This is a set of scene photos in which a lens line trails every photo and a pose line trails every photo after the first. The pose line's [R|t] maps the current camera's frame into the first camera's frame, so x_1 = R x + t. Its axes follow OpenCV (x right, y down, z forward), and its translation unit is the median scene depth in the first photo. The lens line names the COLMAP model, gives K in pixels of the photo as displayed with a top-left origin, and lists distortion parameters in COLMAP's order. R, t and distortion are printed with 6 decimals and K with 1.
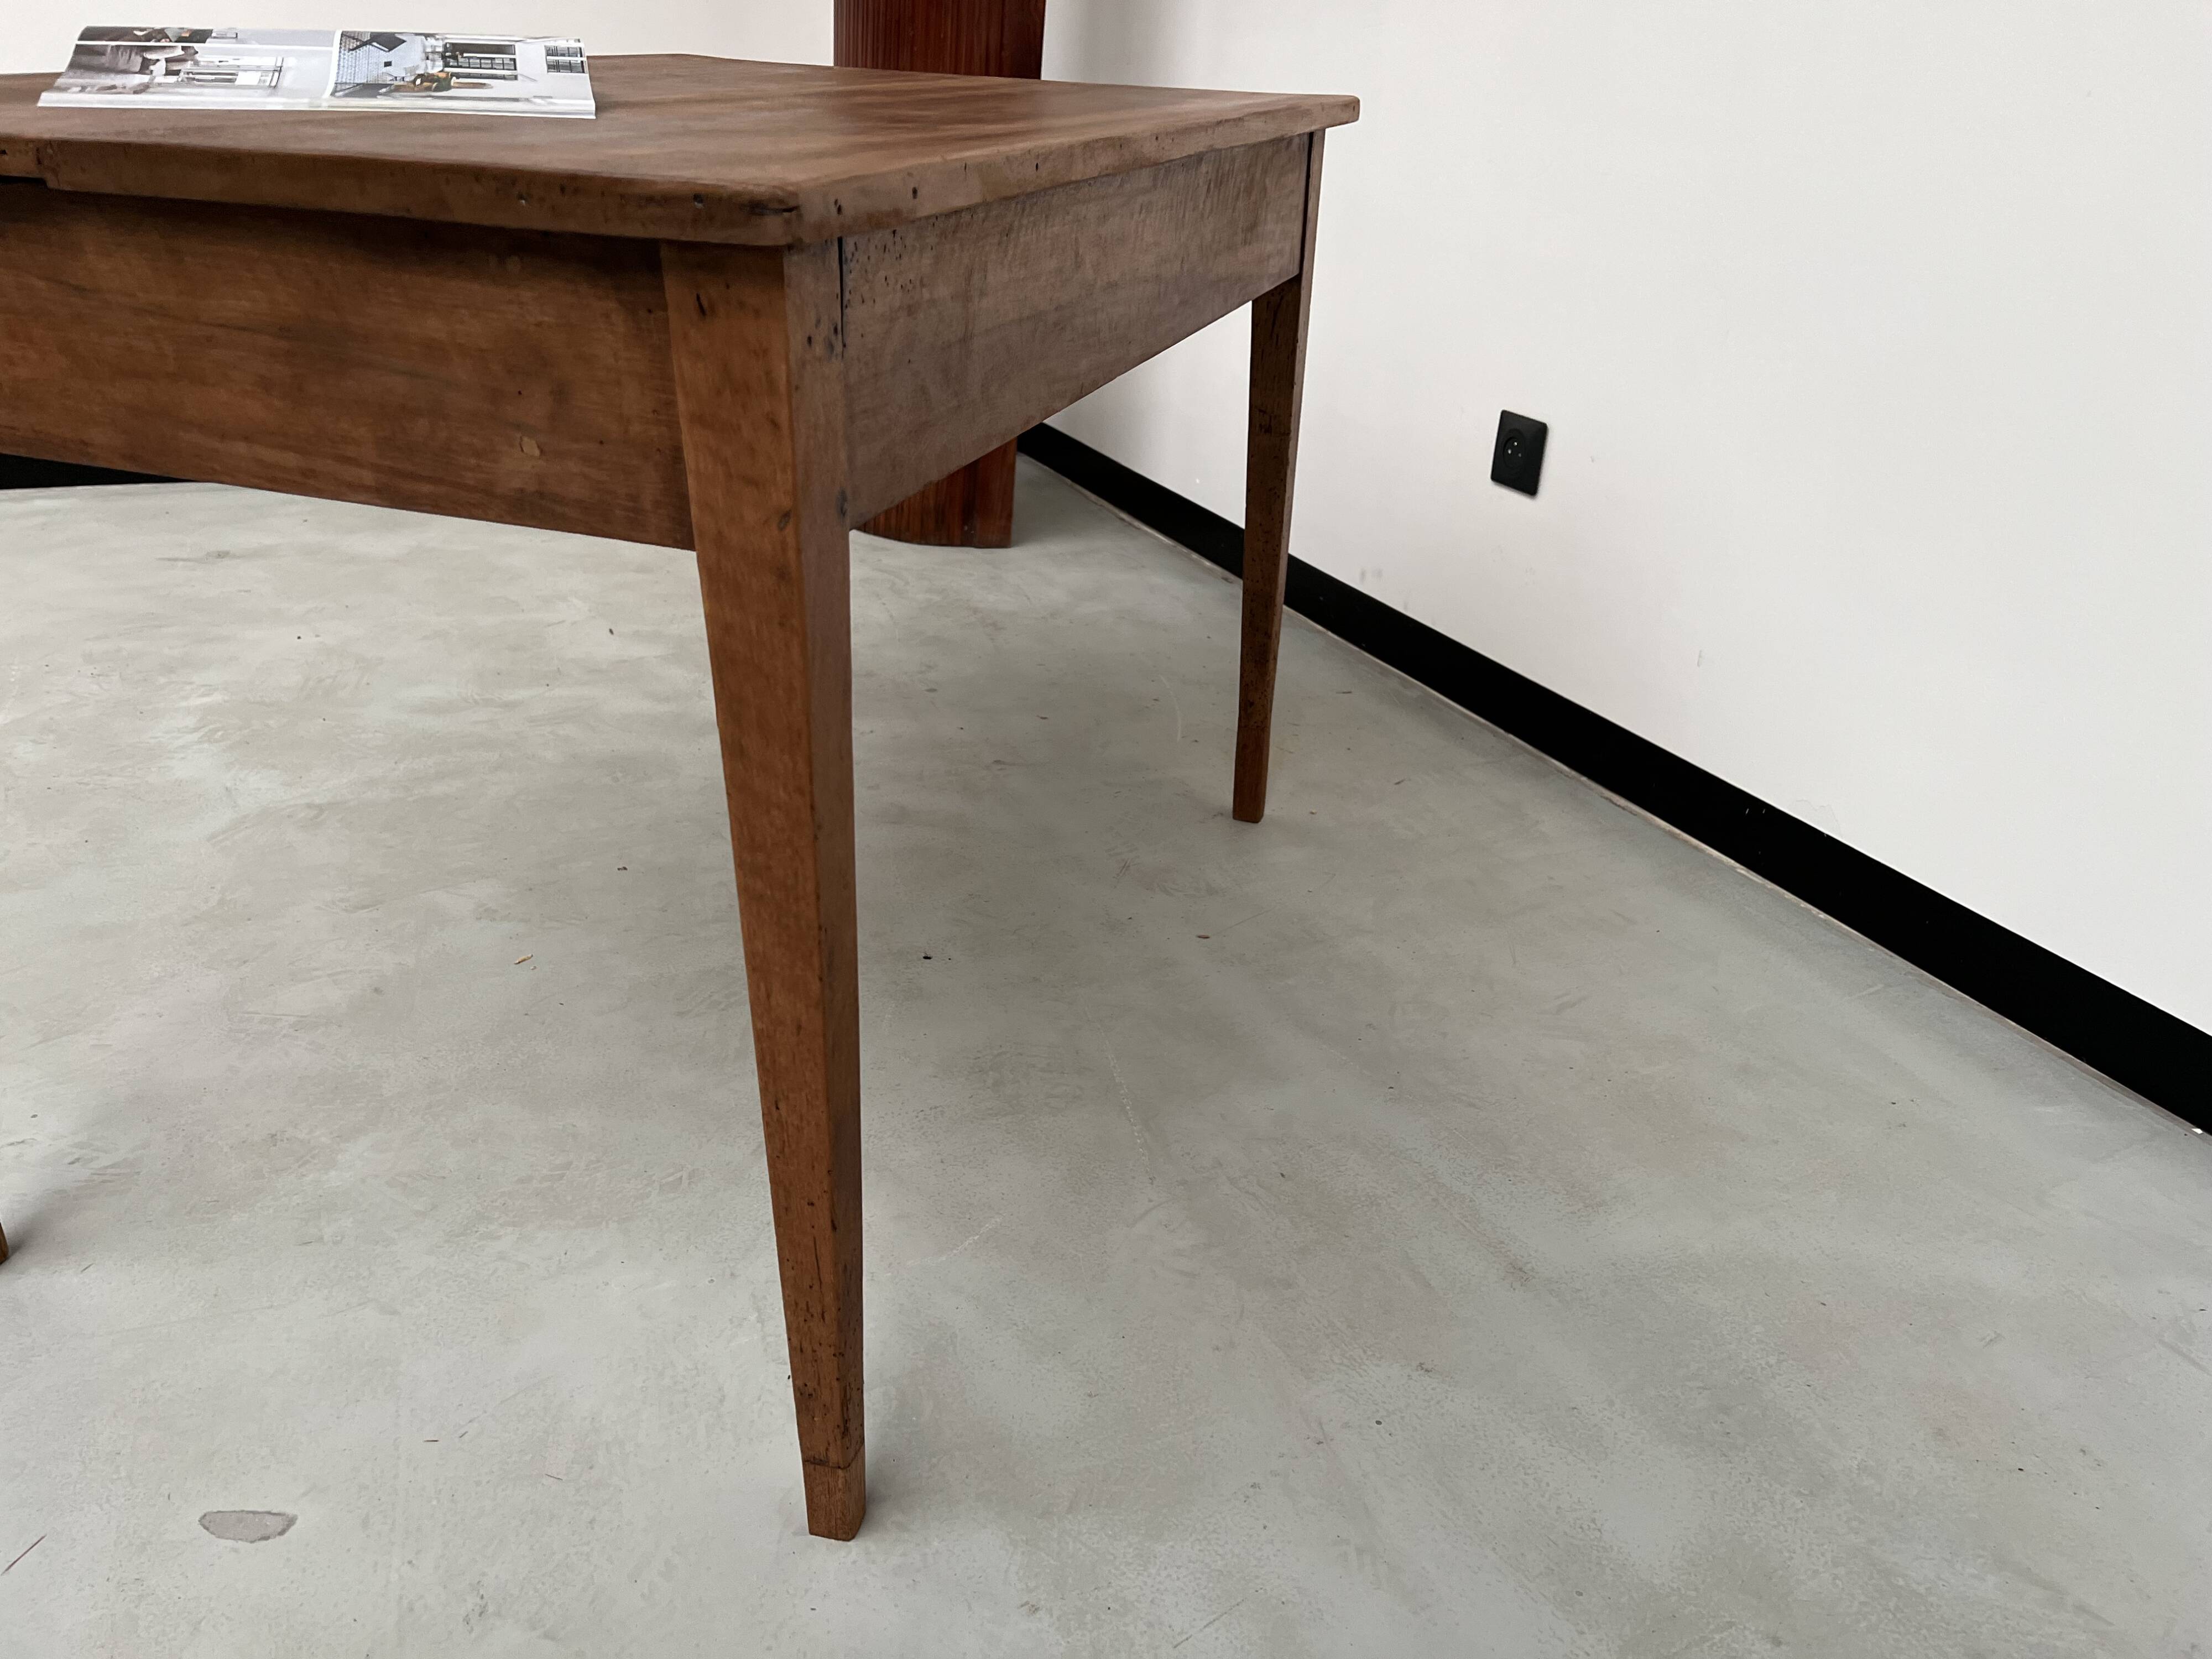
lens RADIAL K [[1671.1, 0, 1093.6], [0, 1671.1, 839.4], [0, 0, 1]] dist [0.064243, -0.074558]
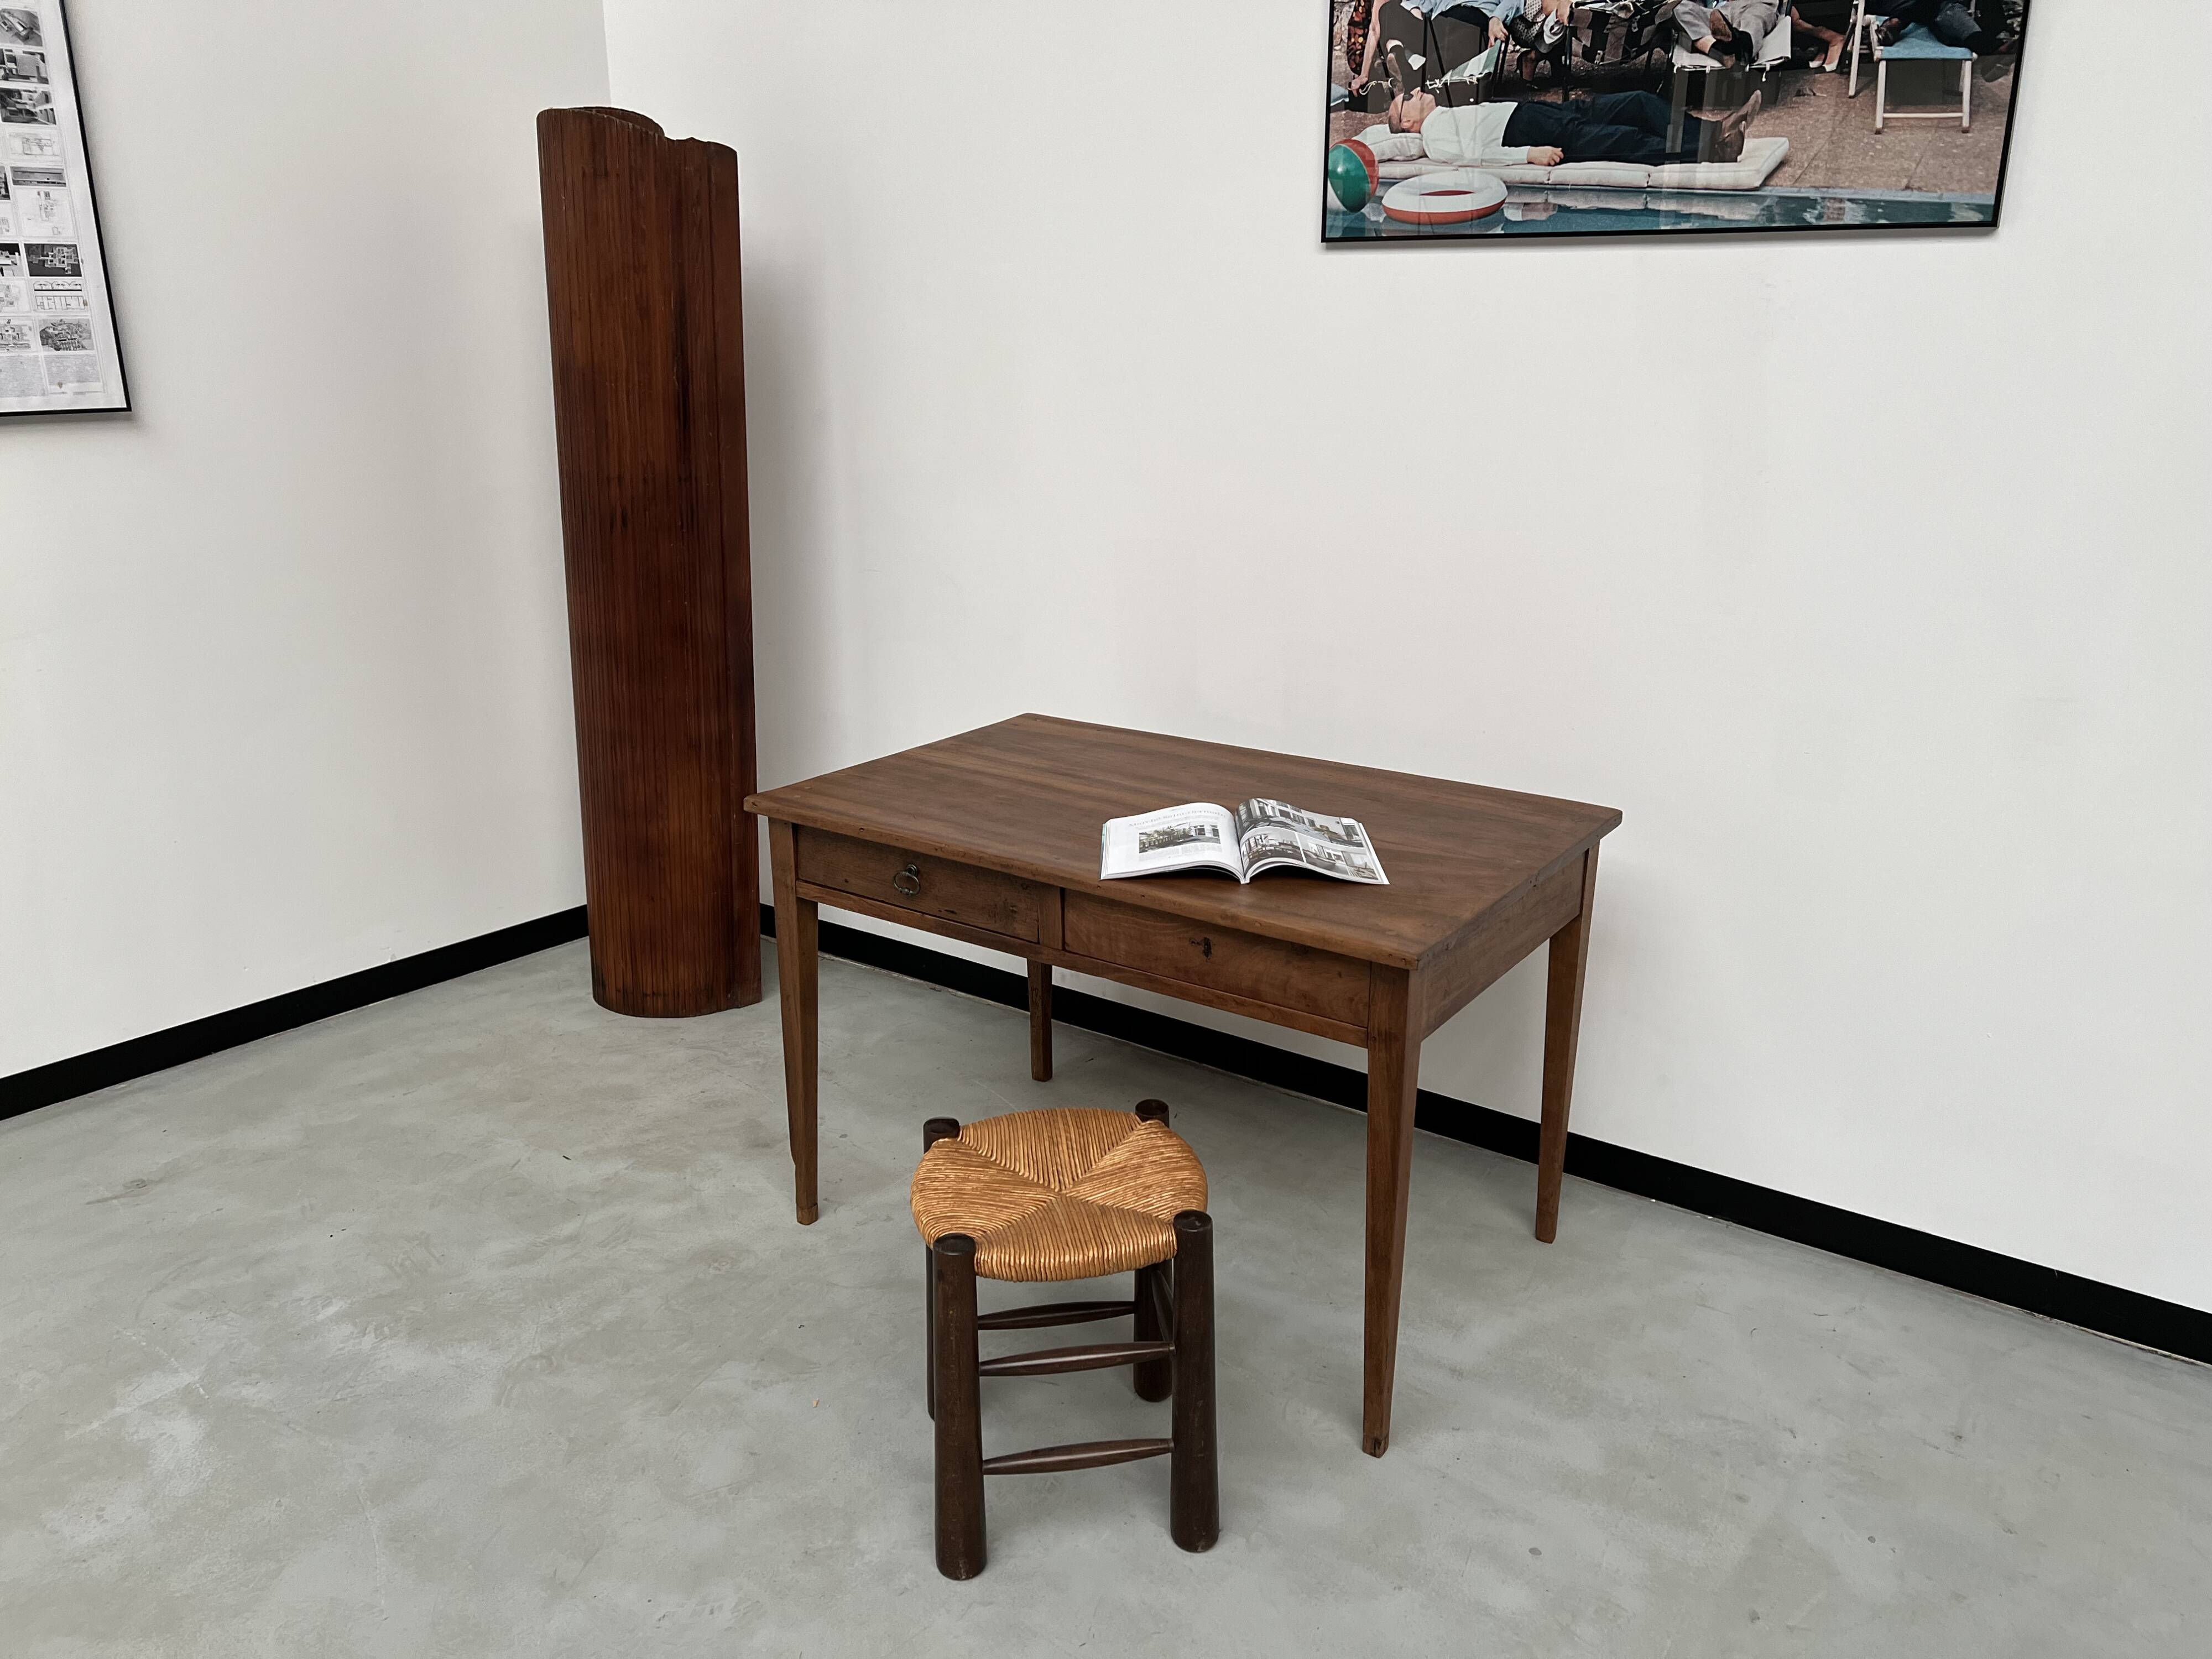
lens RADIAL K [[1671.1, 0, 1122.9], [0, 1671.1, 827.5], [0, 0, 1]] dist [0.064243, -0.074558]
pose [[0.867564, -0.186083, 0.461201, -0.717366], [0.248515, 0.965488, -0.077930, -0.248546], [-0.430783, 0.182224, 0.883867, -0.576305]]
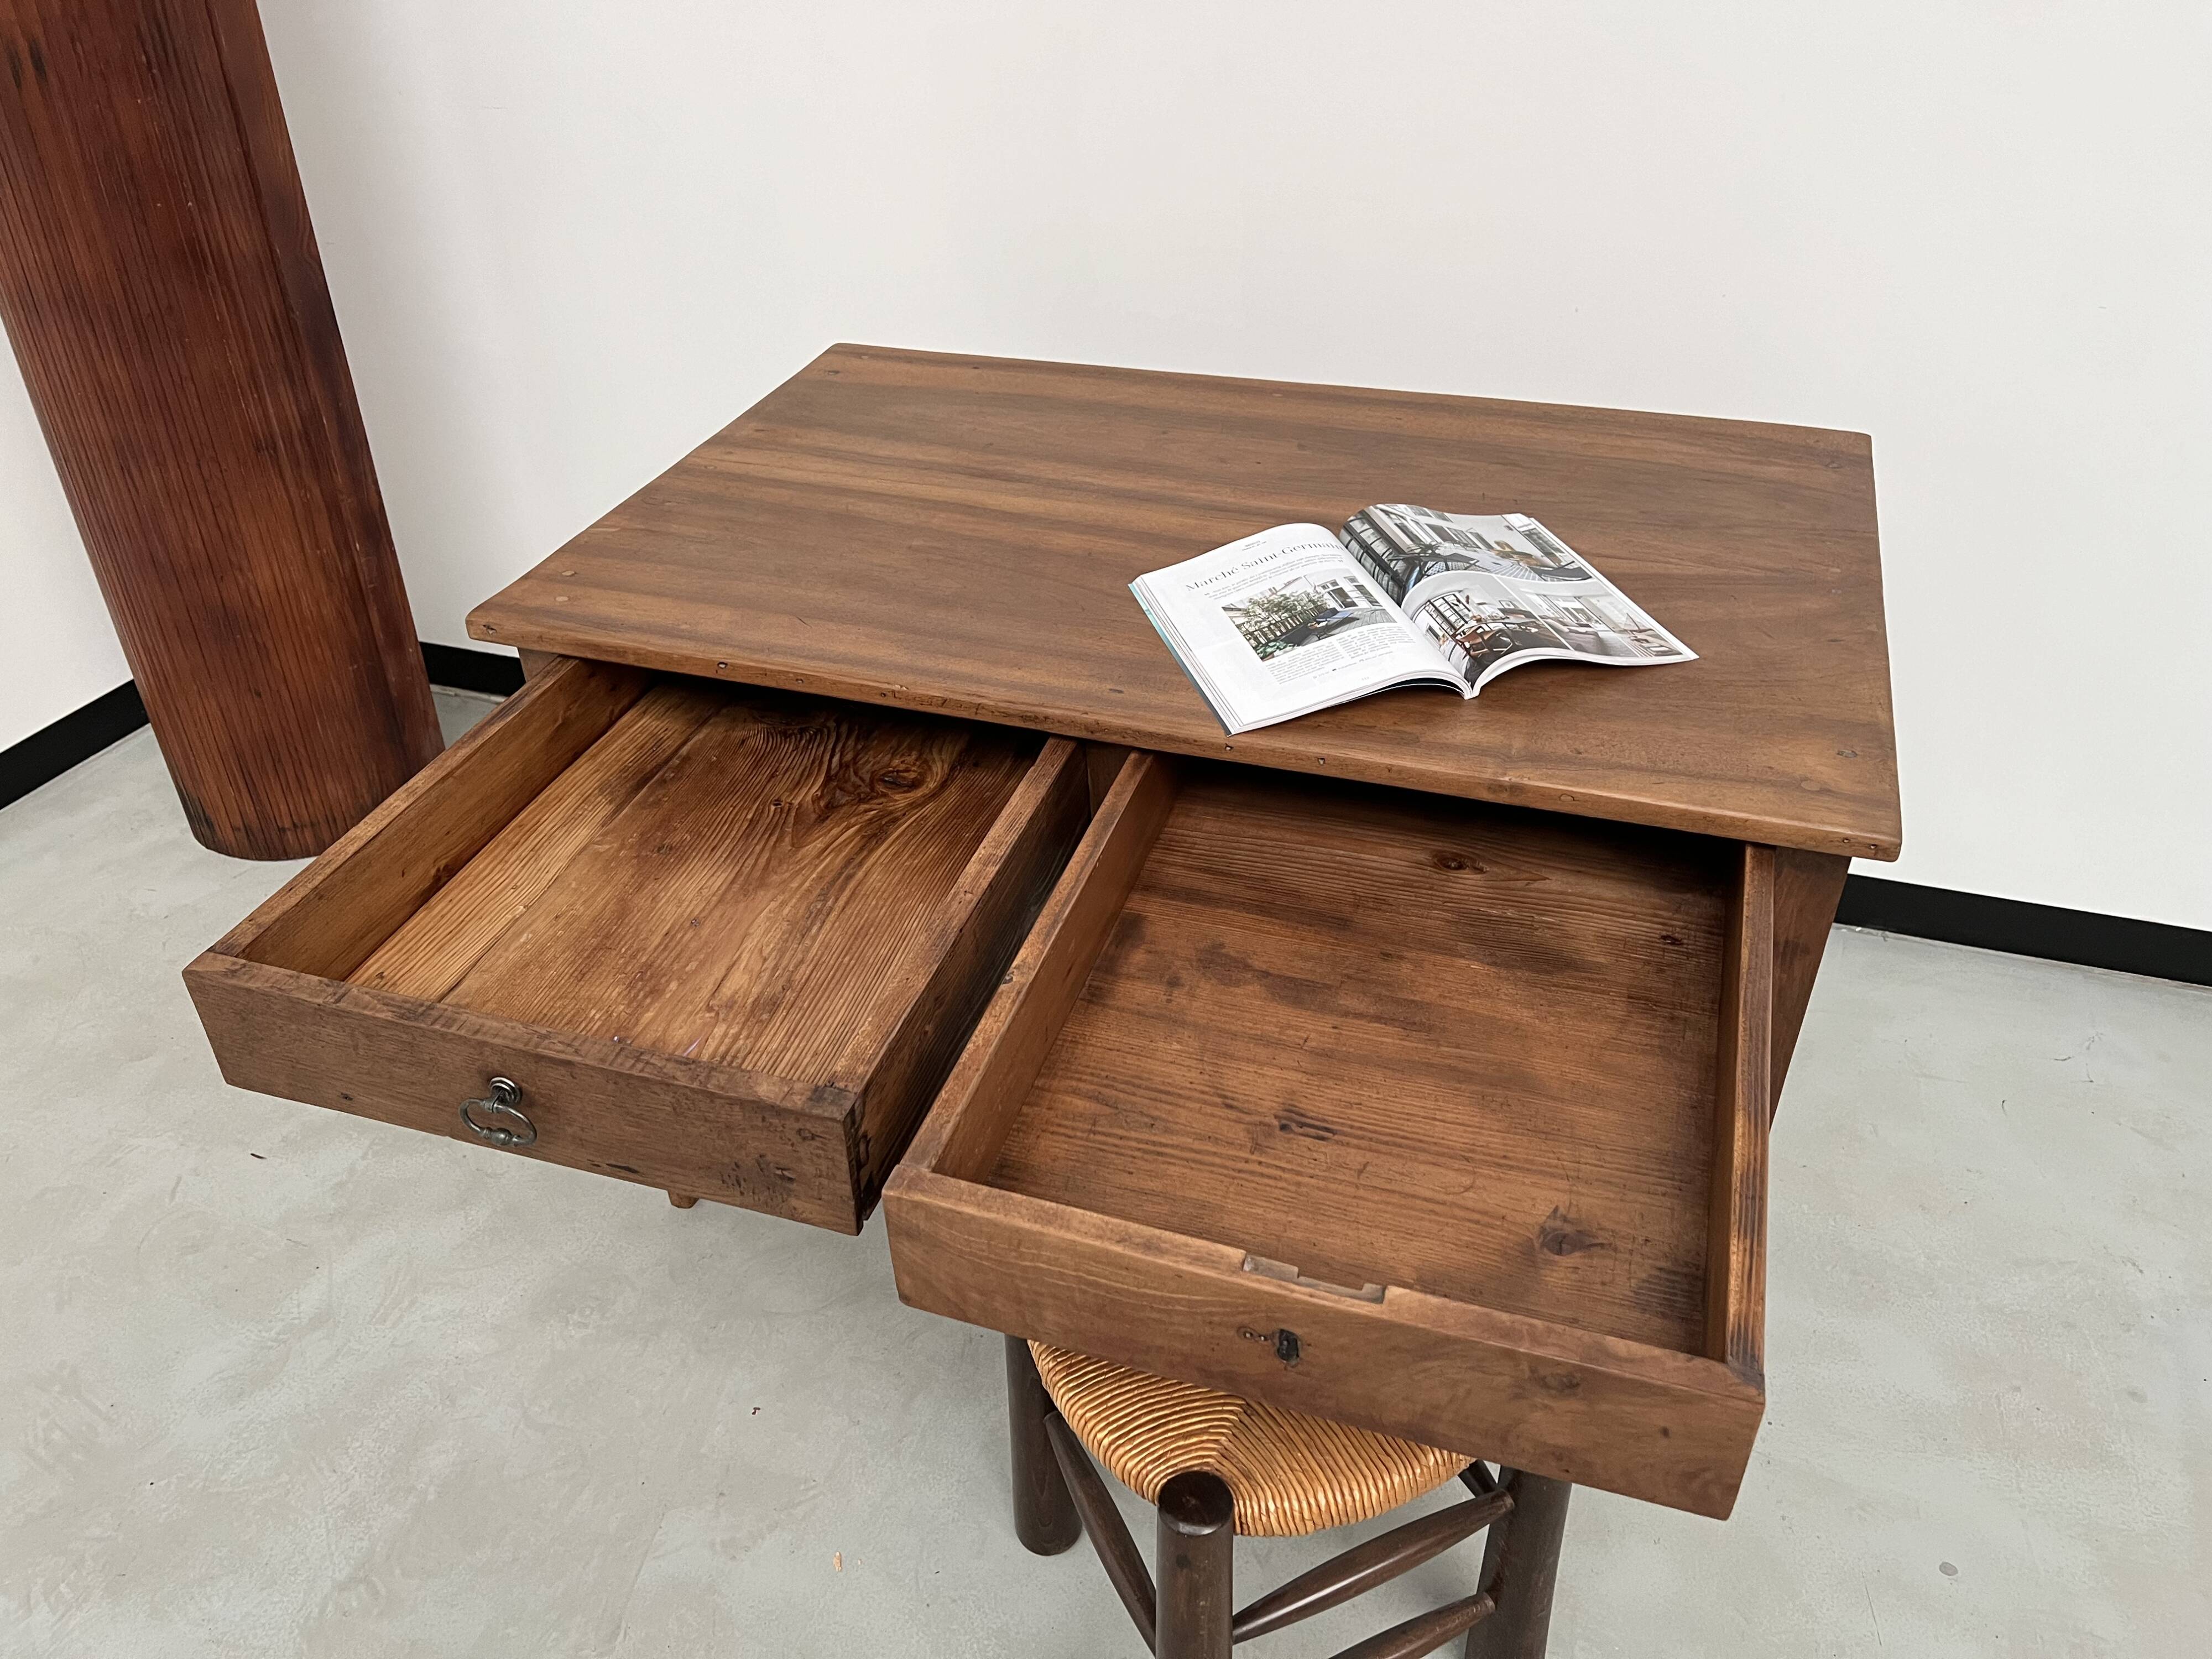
lens RADIAL K [[1671.1, 0, 1099.2], [0, 1671.1, 838.2], [0, 0, 1]] dist [0.064243, -0.074558]
pose [[0.699641, -0.463066, 0.544126, -0.582126], [0.365240, 0.886324, 0.284657, -0.537519], [-0.614087, -0.000421, 0.789238, 0.131503]]
